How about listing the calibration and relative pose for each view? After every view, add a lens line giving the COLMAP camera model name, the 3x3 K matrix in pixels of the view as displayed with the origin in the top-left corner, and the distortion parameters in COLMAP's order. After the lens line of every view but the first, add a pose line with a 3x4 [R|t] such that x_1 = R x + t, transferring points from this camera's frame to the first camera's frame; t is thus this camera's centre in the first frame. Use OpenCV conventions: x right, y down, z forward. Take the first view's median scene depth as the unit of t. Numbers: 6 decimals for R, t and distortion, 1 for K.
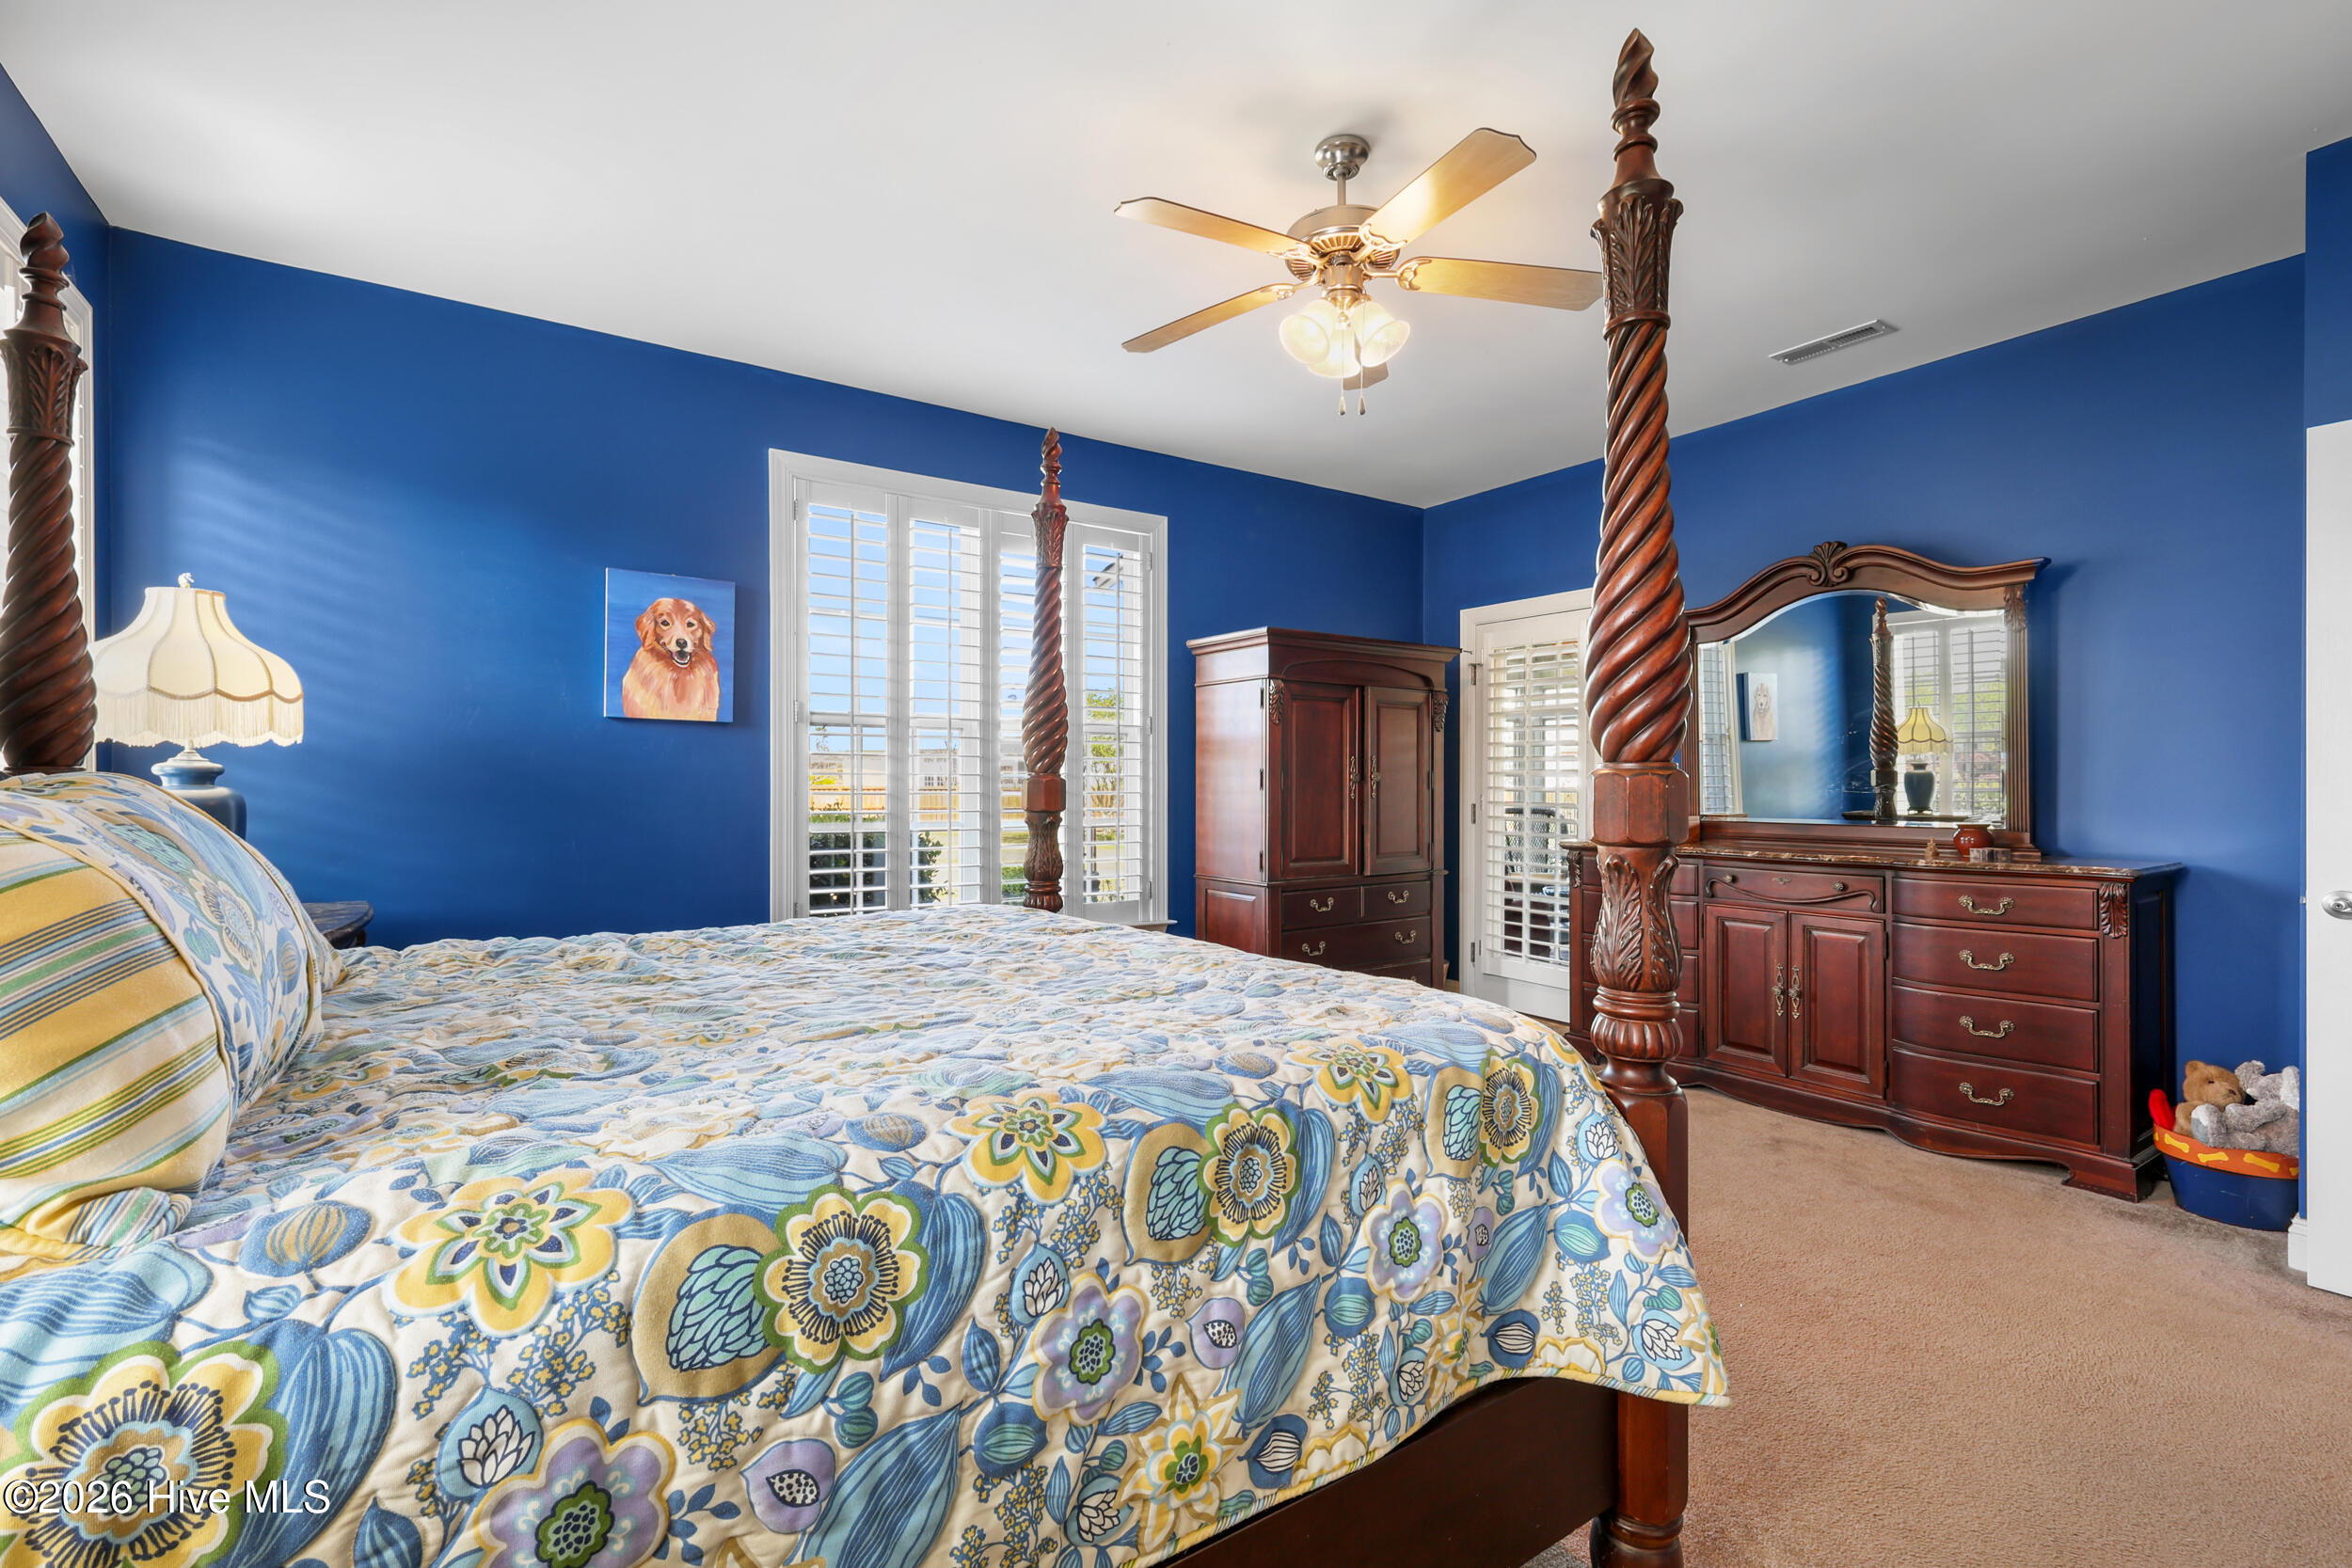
lens RADIAL K [[1032.9, 0, 1173.3], [0, 1032.9, 776.4], [0, 0, 1]] dist [0.002034, 0.000101]
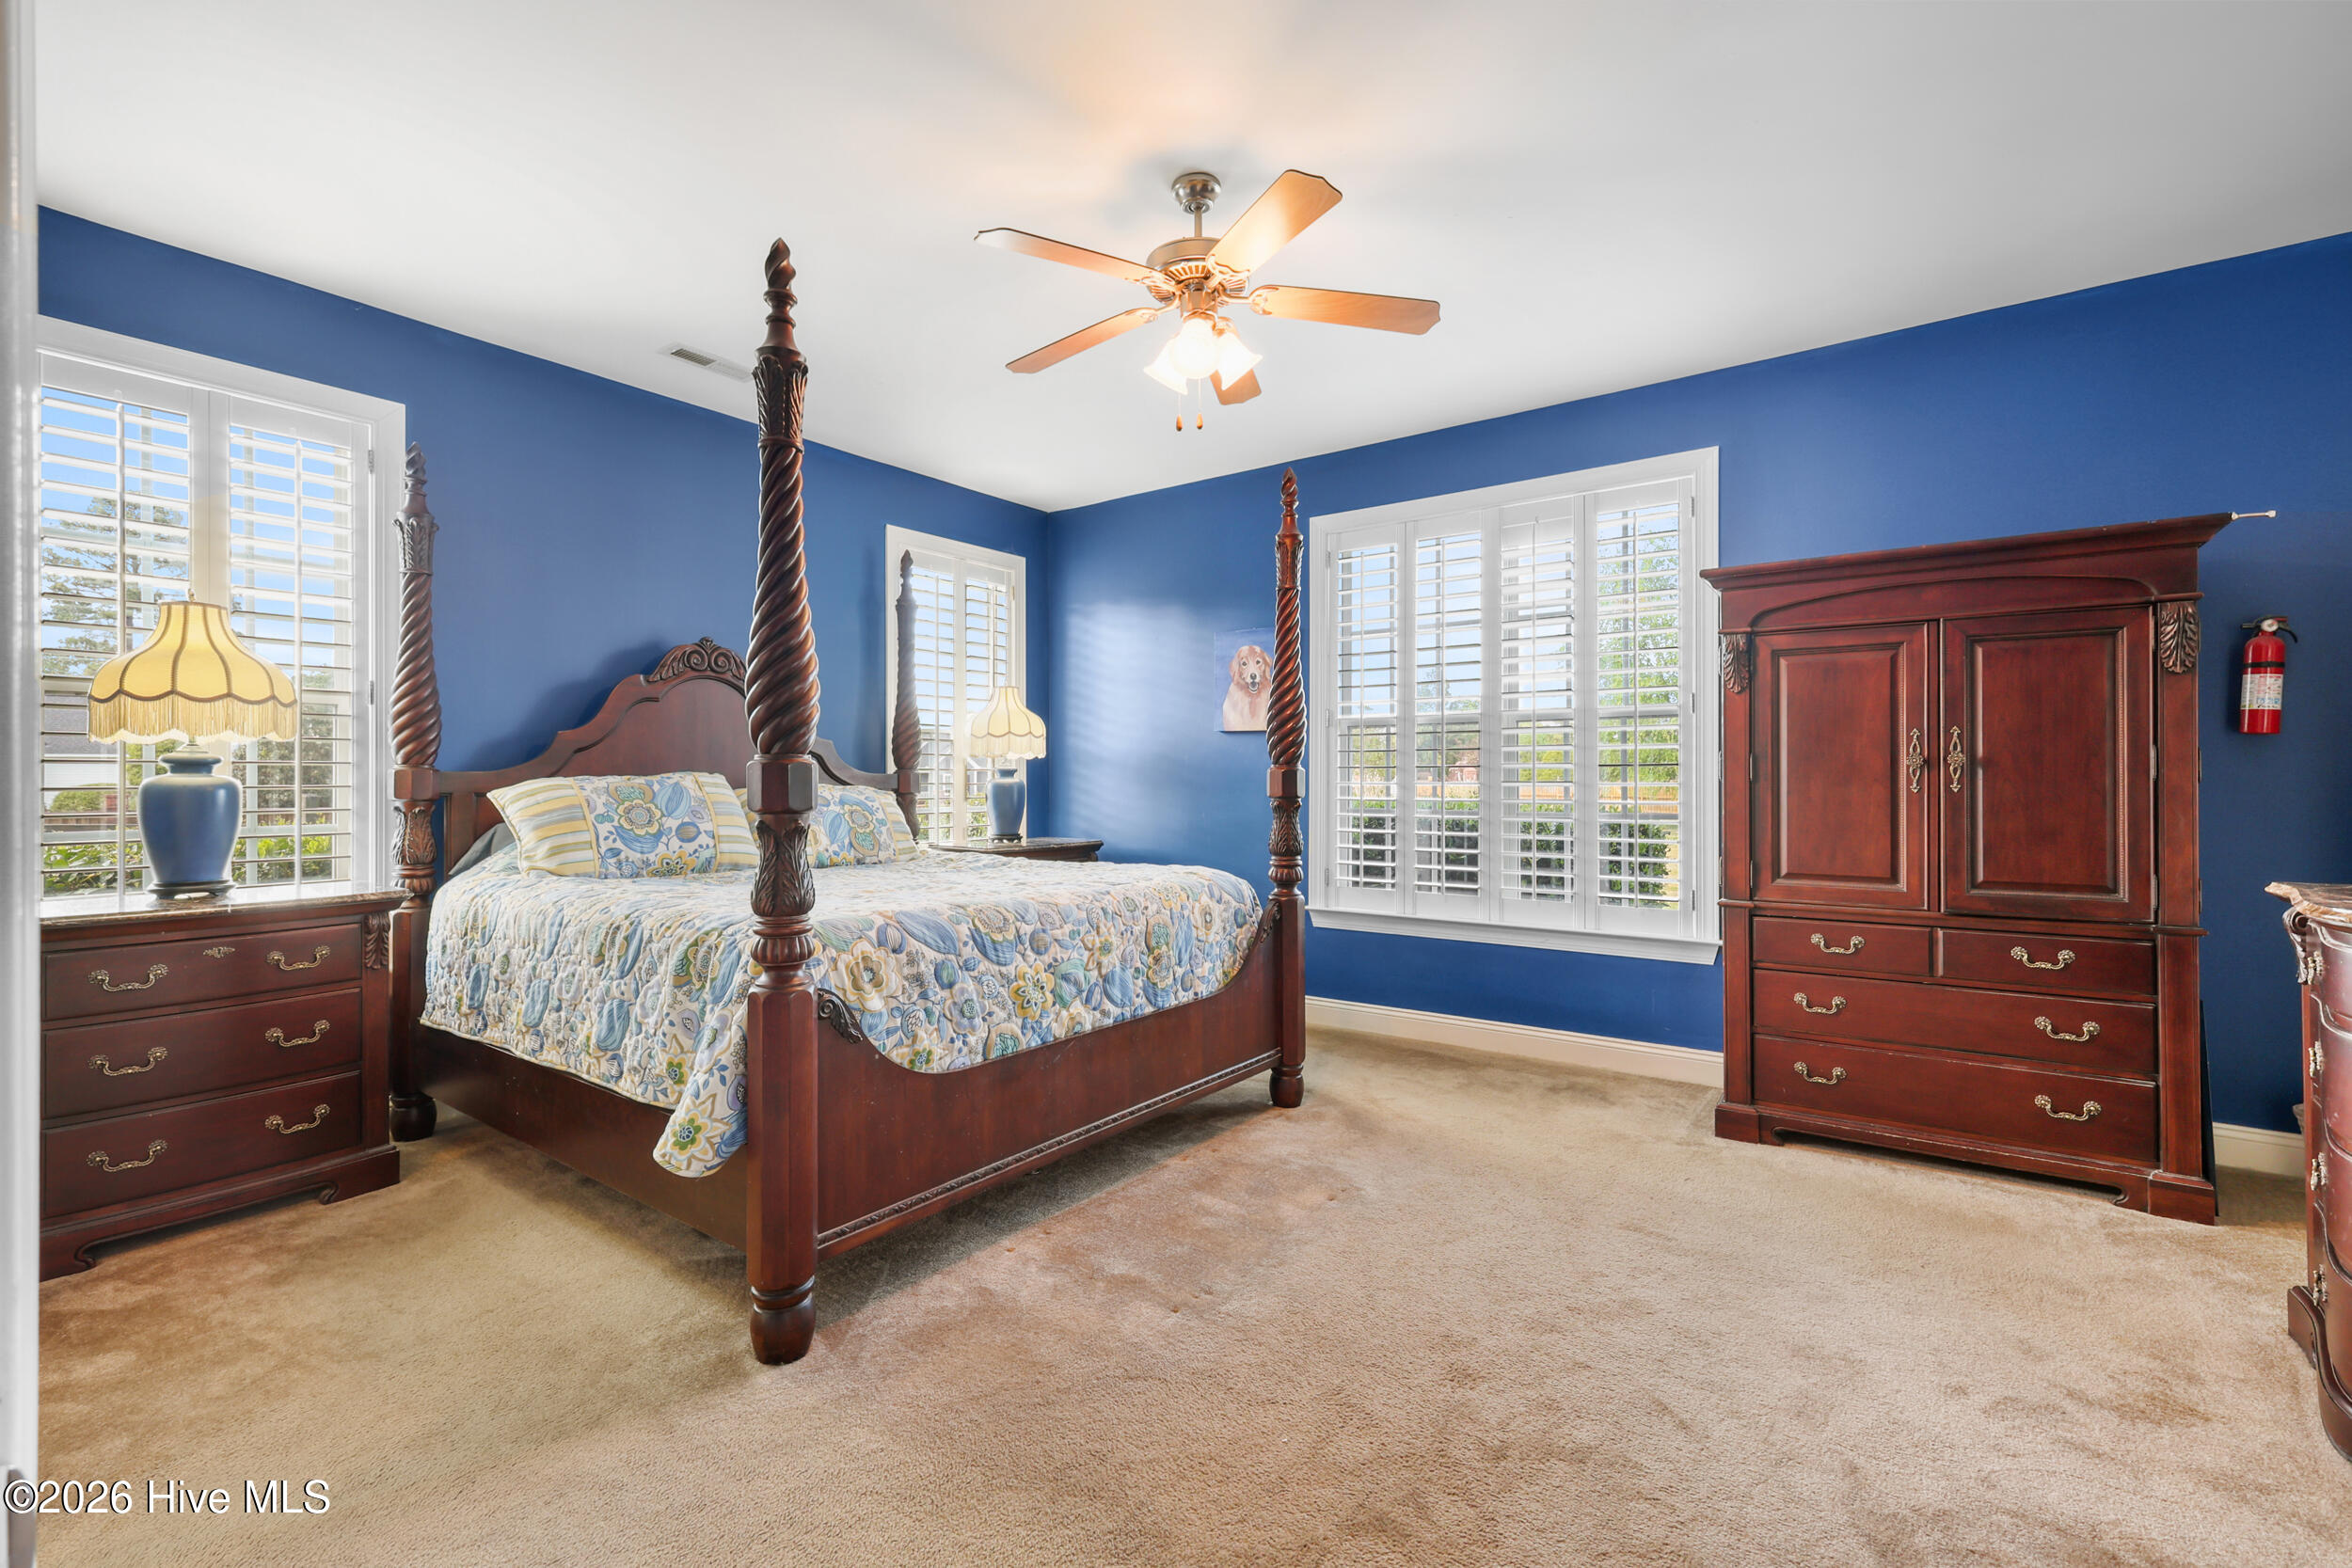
lens RADIAL K [[1032.9, 0, 1173.3], [0, 1032.9, 776.4], [0, 0, 1]] dist [0.002034, 0.000101]
pose [[0.324160, -0.004619, -0.945991, 1.183034], [0.009335, 0.999955, -0.001684, 0.014124], [0.945956, -0.008285, 0.324188, 0.618449]]
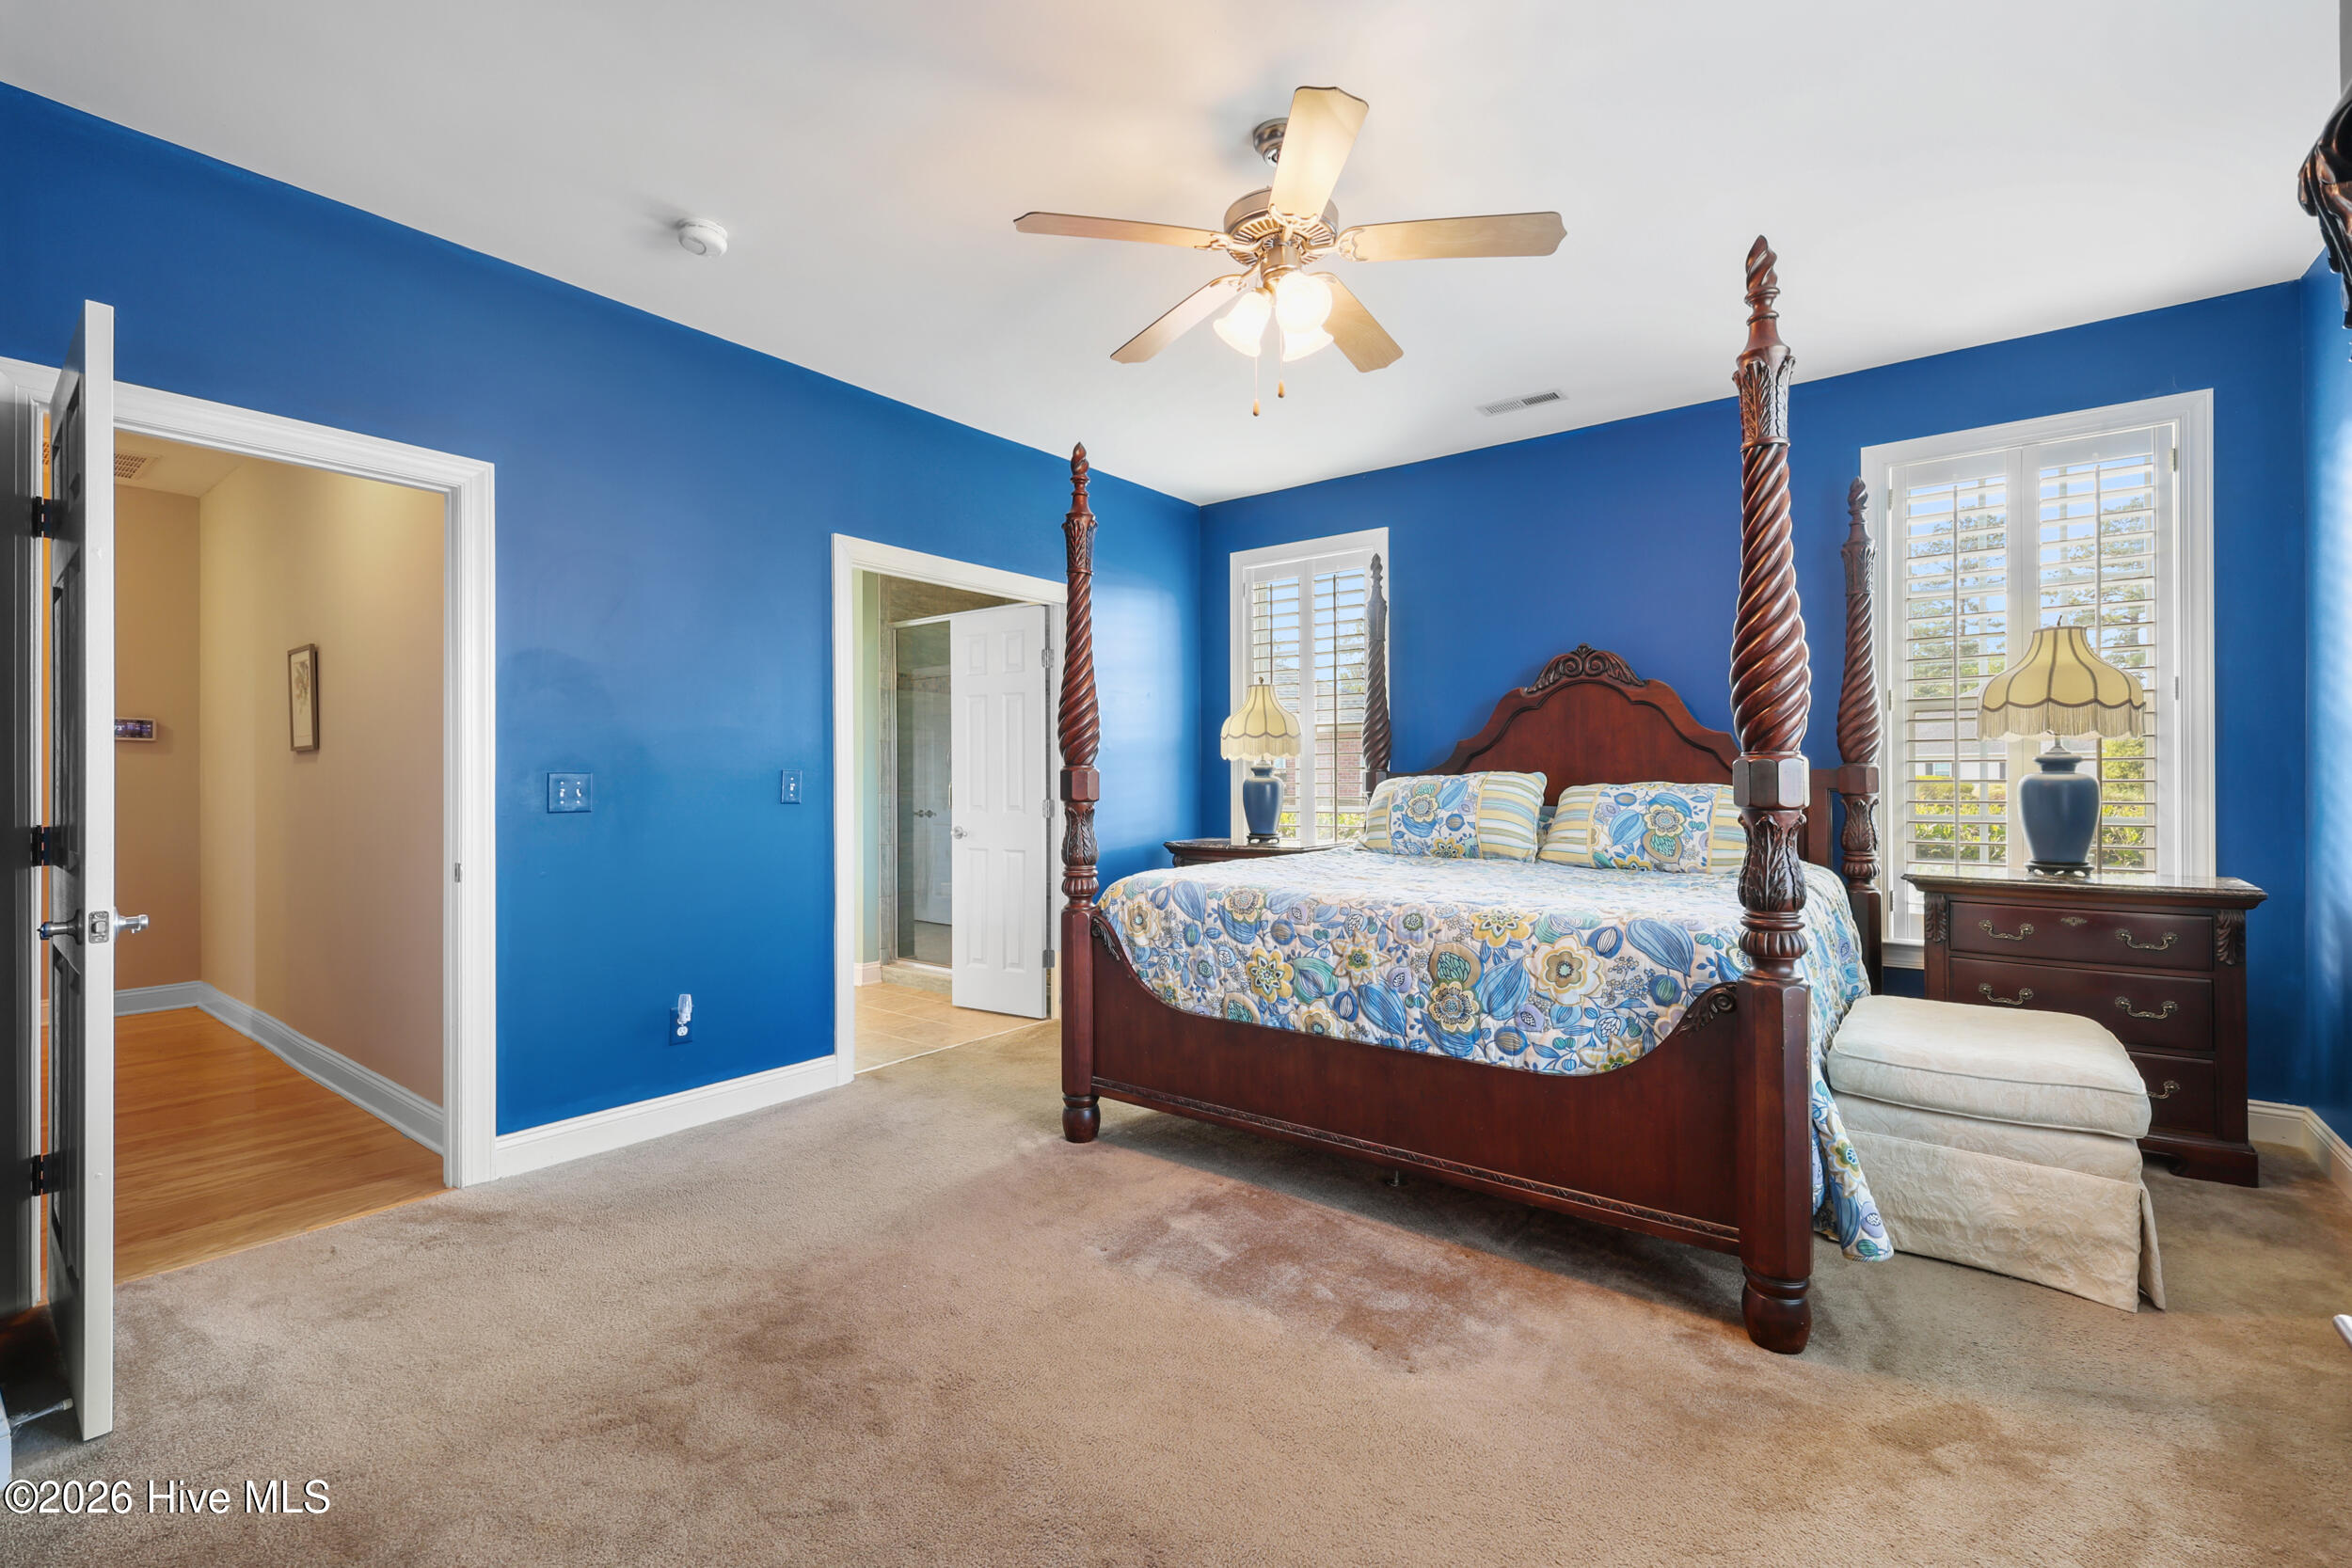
lens RADIAL K [[1006.4, 0, 1176.0], [0, 1006.4, 784.0], [0, 0, 1]] dist [0.000987, 0.000273]
pose [[-0.951868, 0.004538, -0.306473, 0.563072], [0.006486, 0.999965, -0.005337, 0.025010], [0.306438, -0.007068, -0.951864, 1.875638]]
